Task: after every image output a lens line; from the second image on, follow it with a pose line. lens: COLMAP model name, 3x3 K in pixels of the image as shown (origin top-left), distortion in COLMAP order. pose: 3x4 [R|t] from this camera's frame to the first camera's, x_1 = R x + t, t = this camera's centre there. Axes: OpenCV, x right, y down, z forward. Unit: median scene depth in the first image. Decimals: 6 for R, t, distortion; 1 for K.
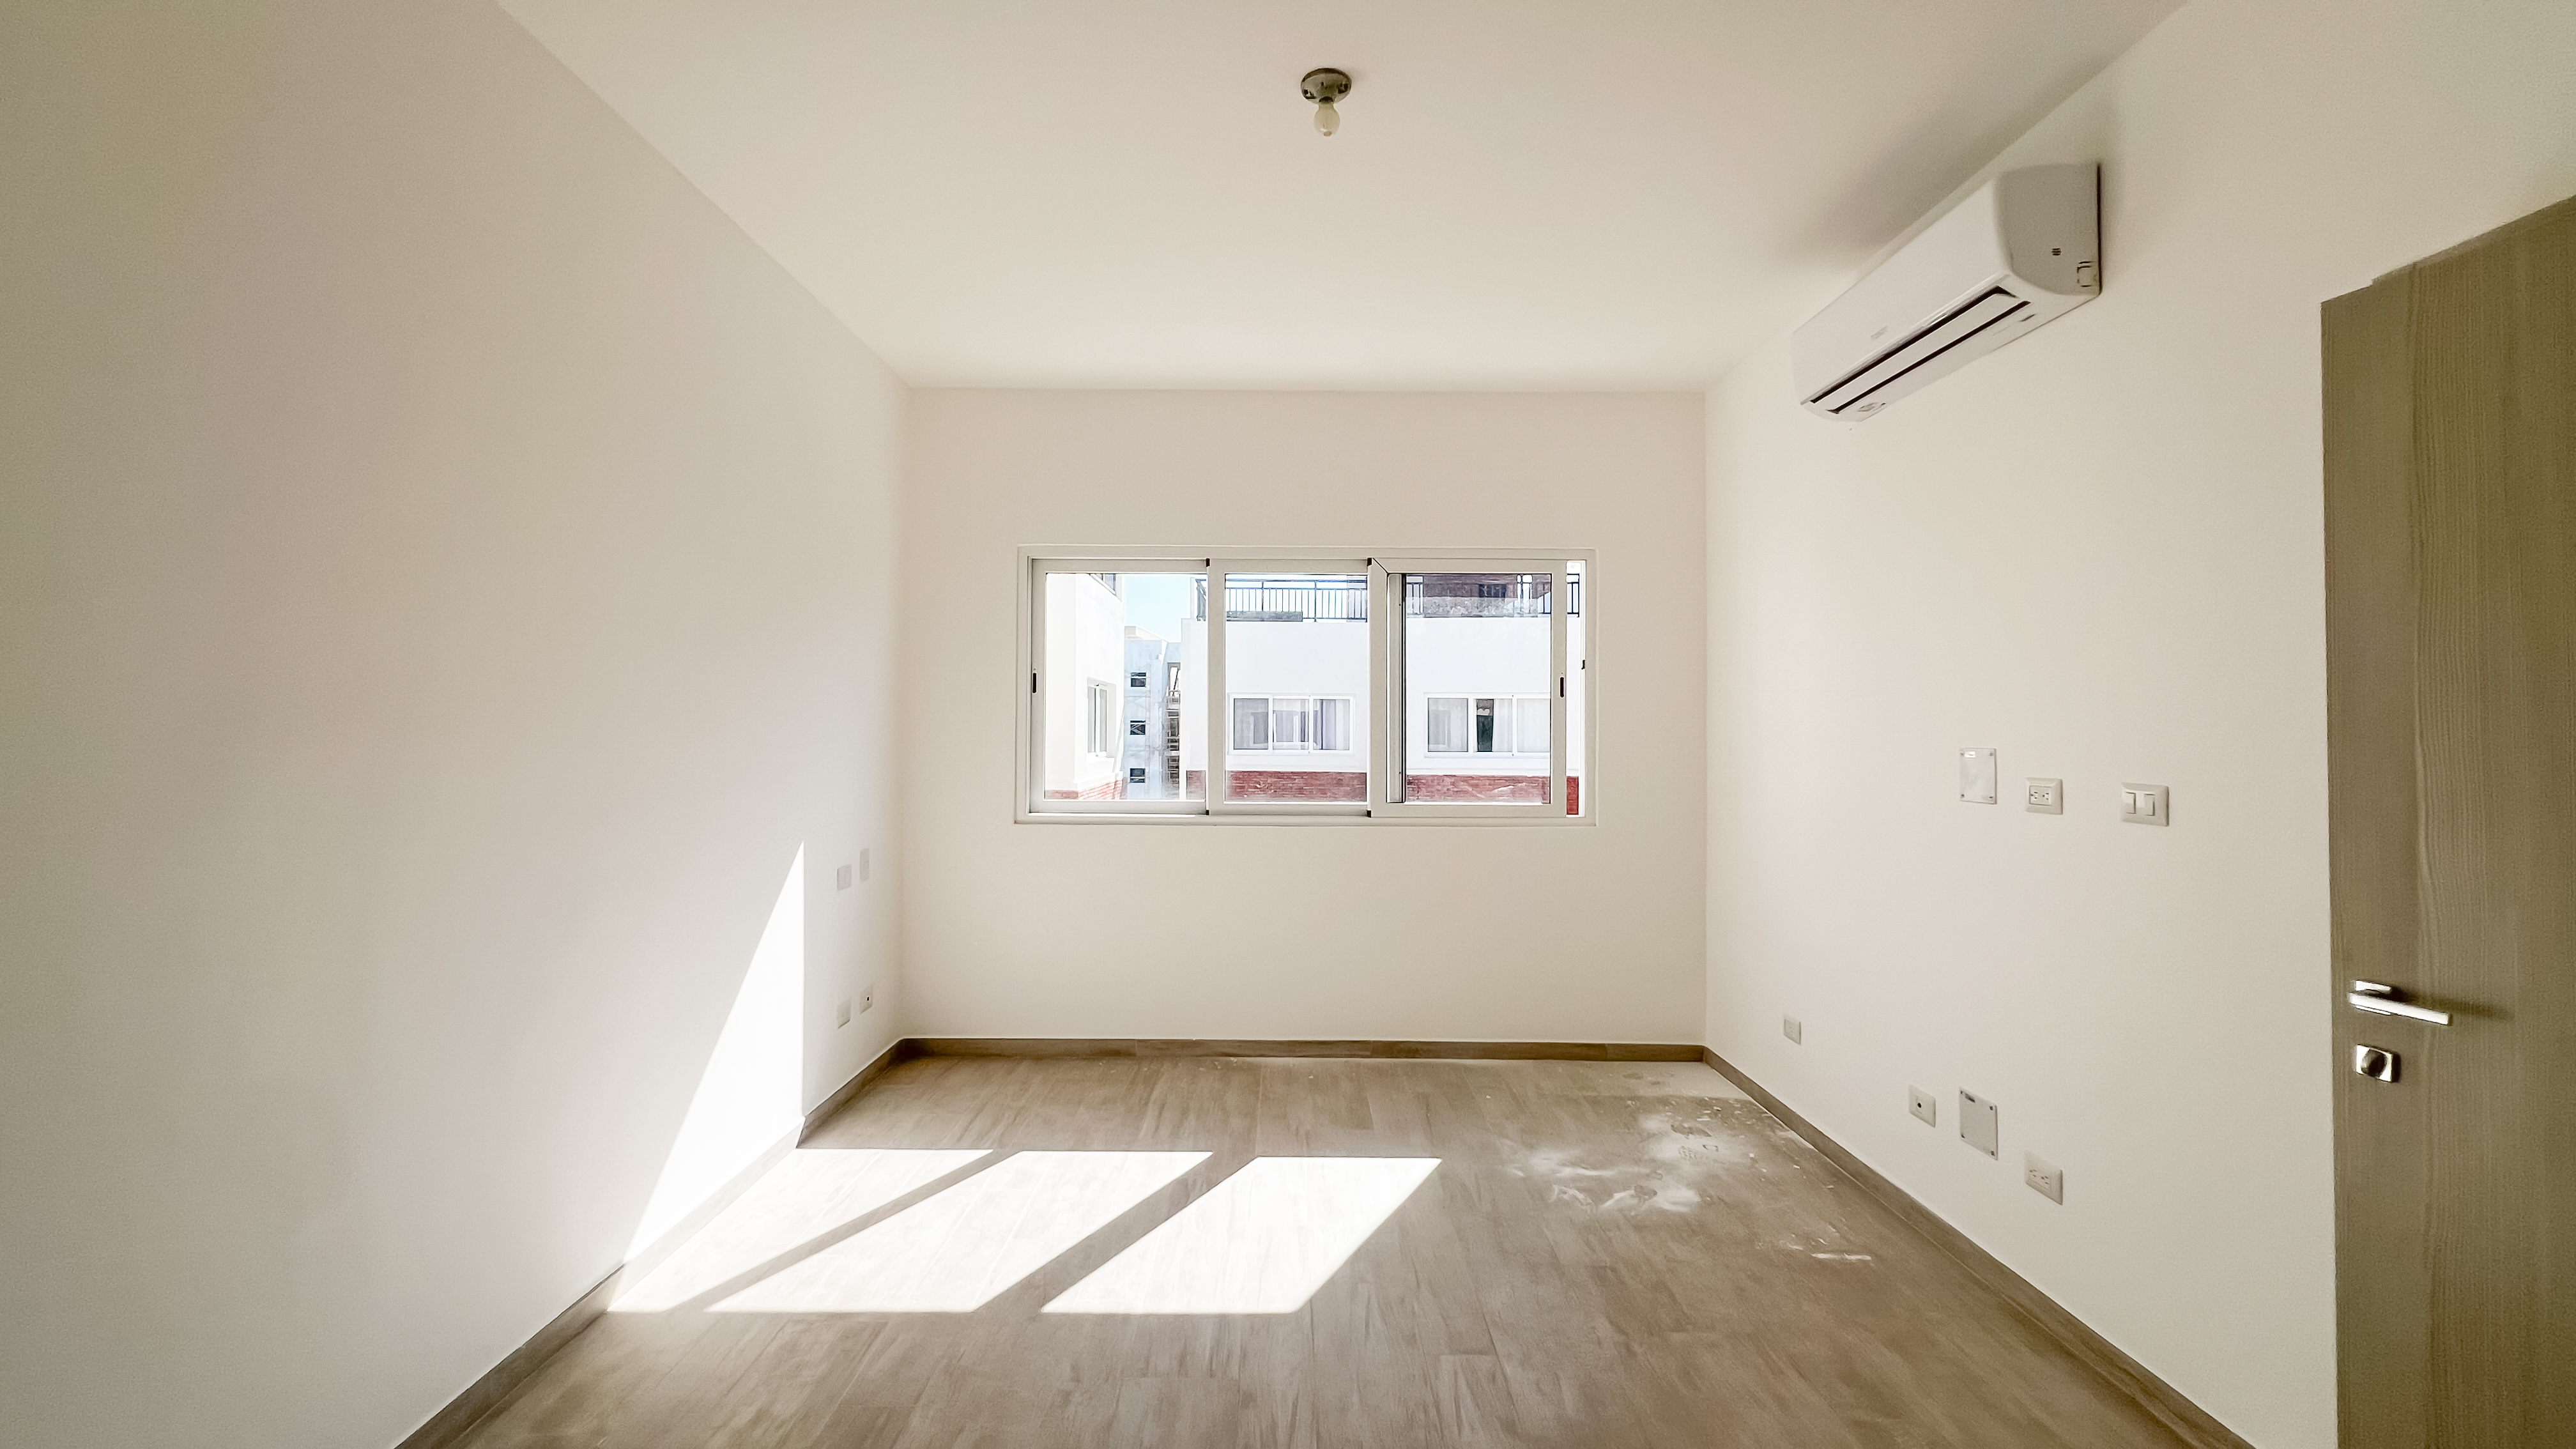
lens RADIAL K [[1044.8, 0, 1269.9], [0, 1044.8, 748.7], [0, 0, 1]] dist [0.001092, 0.000582]
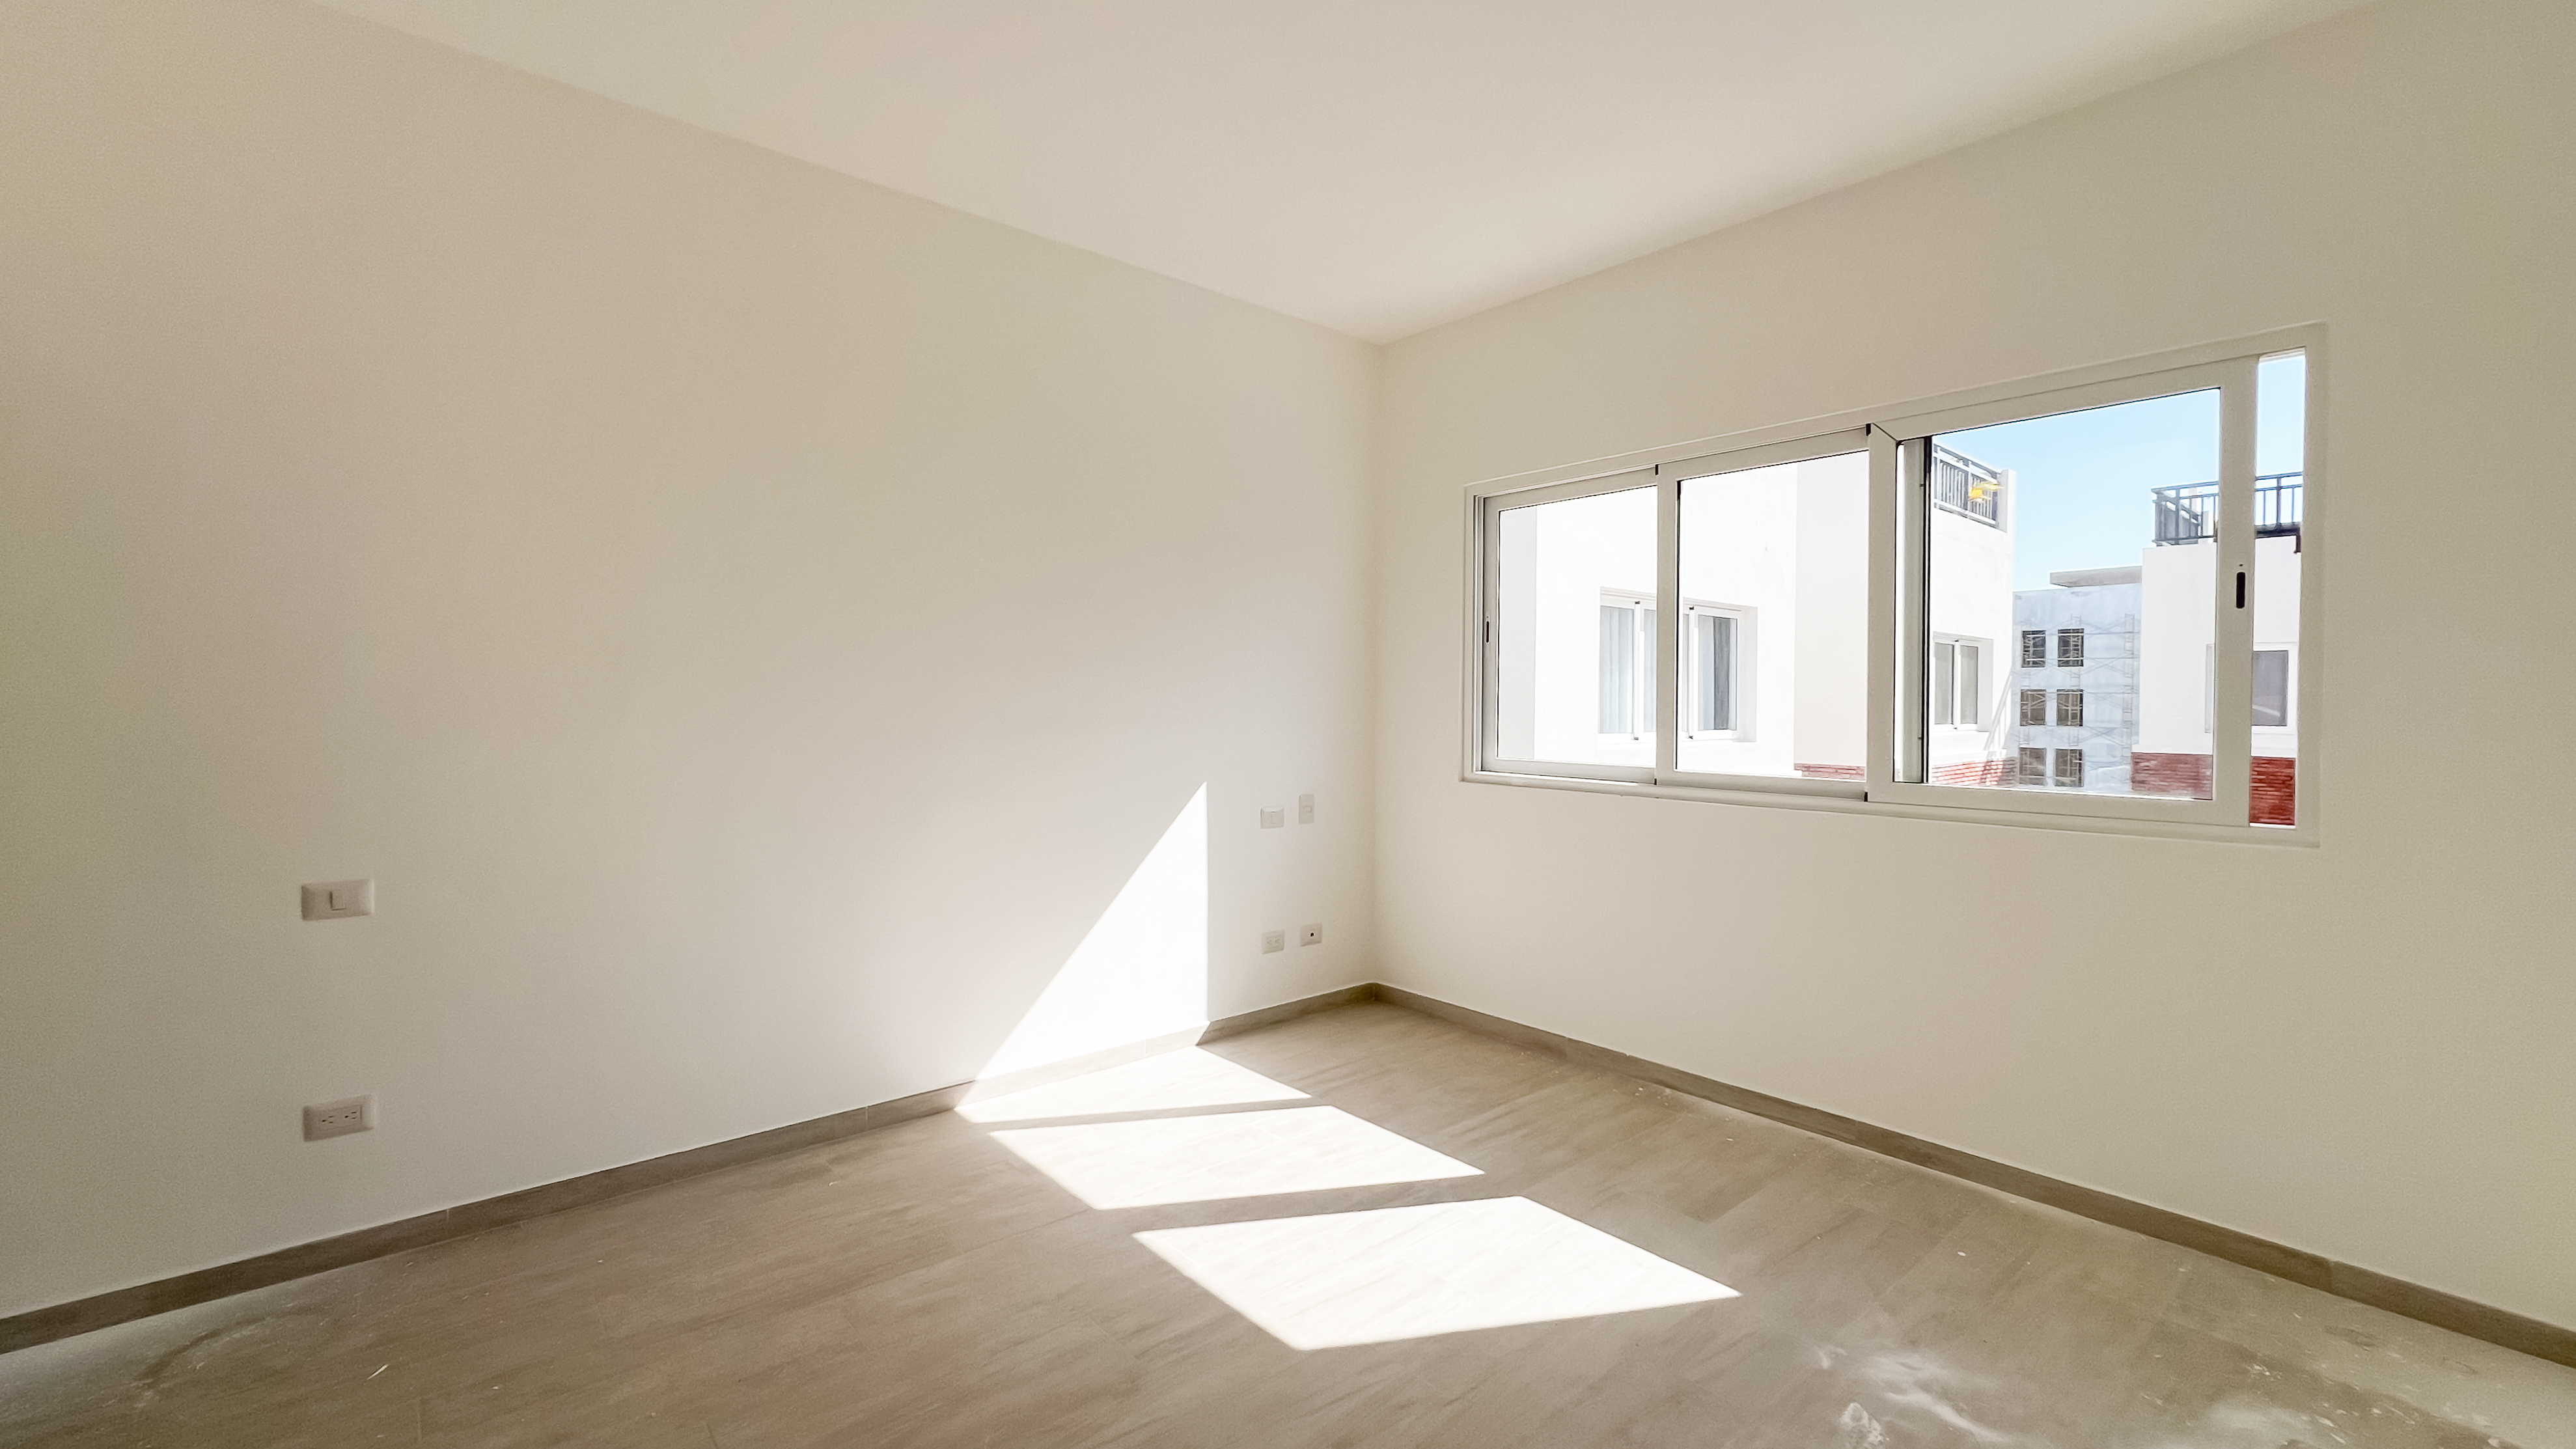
lens RADIAL K [[1044.8, 0, 1269.9], [0, 1044.8, 748.7], [0, 0, 1]] dist [0.001092, 0.000582]
pose [[0.653420, 0.032983, -0.756277, 0.400174], [-0.014383, 0.999411, 0.031160, 0.016129], [0.756859, -0.009483, 0.653509, 0.274739]]
